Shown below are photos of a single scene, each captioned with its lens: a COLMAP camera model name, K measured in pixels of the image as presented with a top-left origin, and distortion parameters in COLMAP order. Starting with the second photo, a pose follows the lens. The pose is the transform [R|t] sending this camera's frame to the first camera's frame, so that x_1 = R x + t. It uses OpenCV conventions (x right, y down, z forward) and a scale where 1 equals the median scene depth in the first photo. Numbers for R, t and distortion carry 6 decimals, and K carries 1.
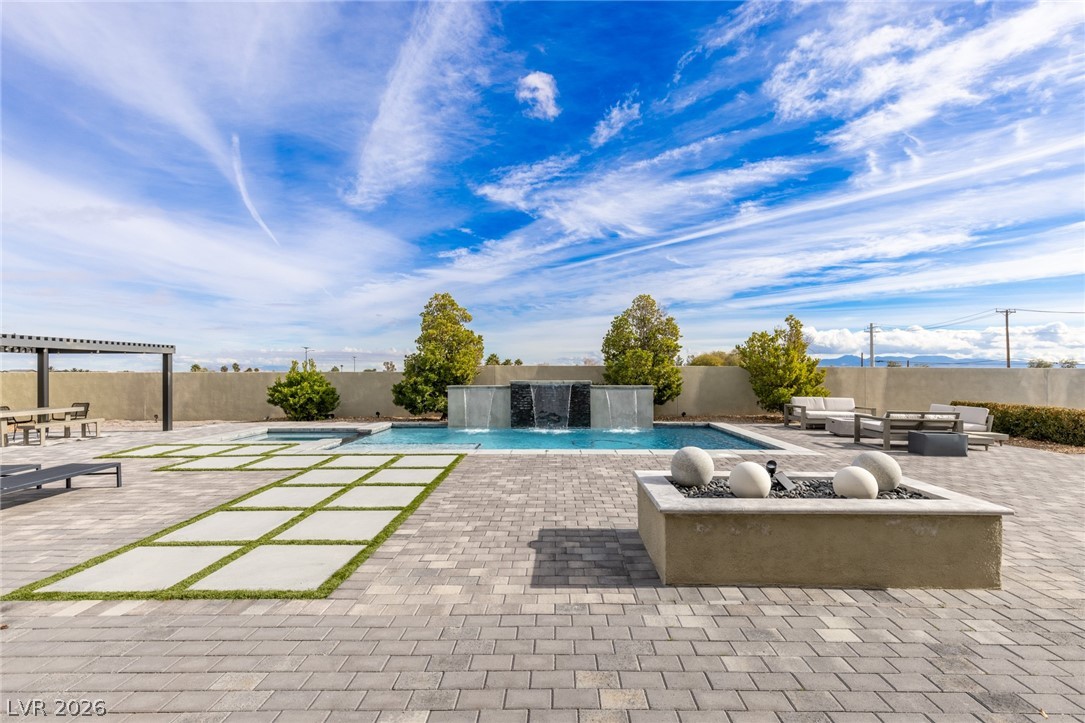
lens RADIAL K [[486.6, 0, 542.5], [0, 486.6, 361.5], [0, 0, 1]] dist [0.013456, 0.000152]
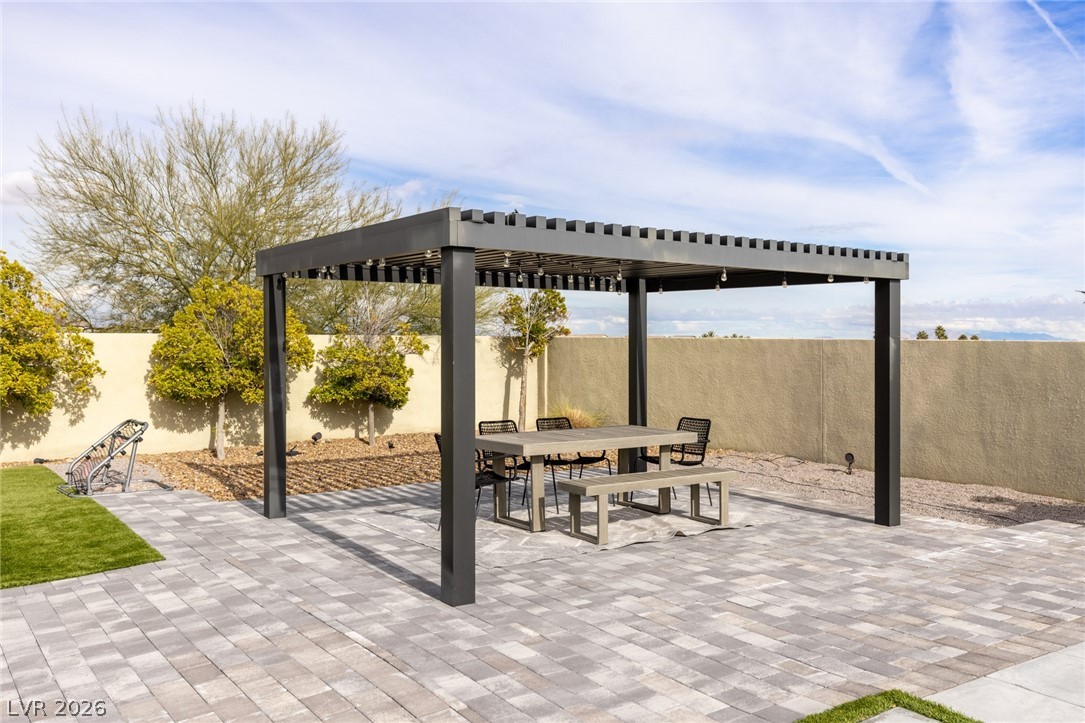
lens RADIAL K [[957.1, 0, 542.5], [0, 957.1, 361.5], [0, 0, 1]] dist [-0.011109, -0.001427]
pose [[0.577254, 0.023931, -0.816214, -0.378283], [0.010133, 0.999284, 0.036466, 0.011450], [0.816502, -0.029321, 0.576598, 0.448022]]
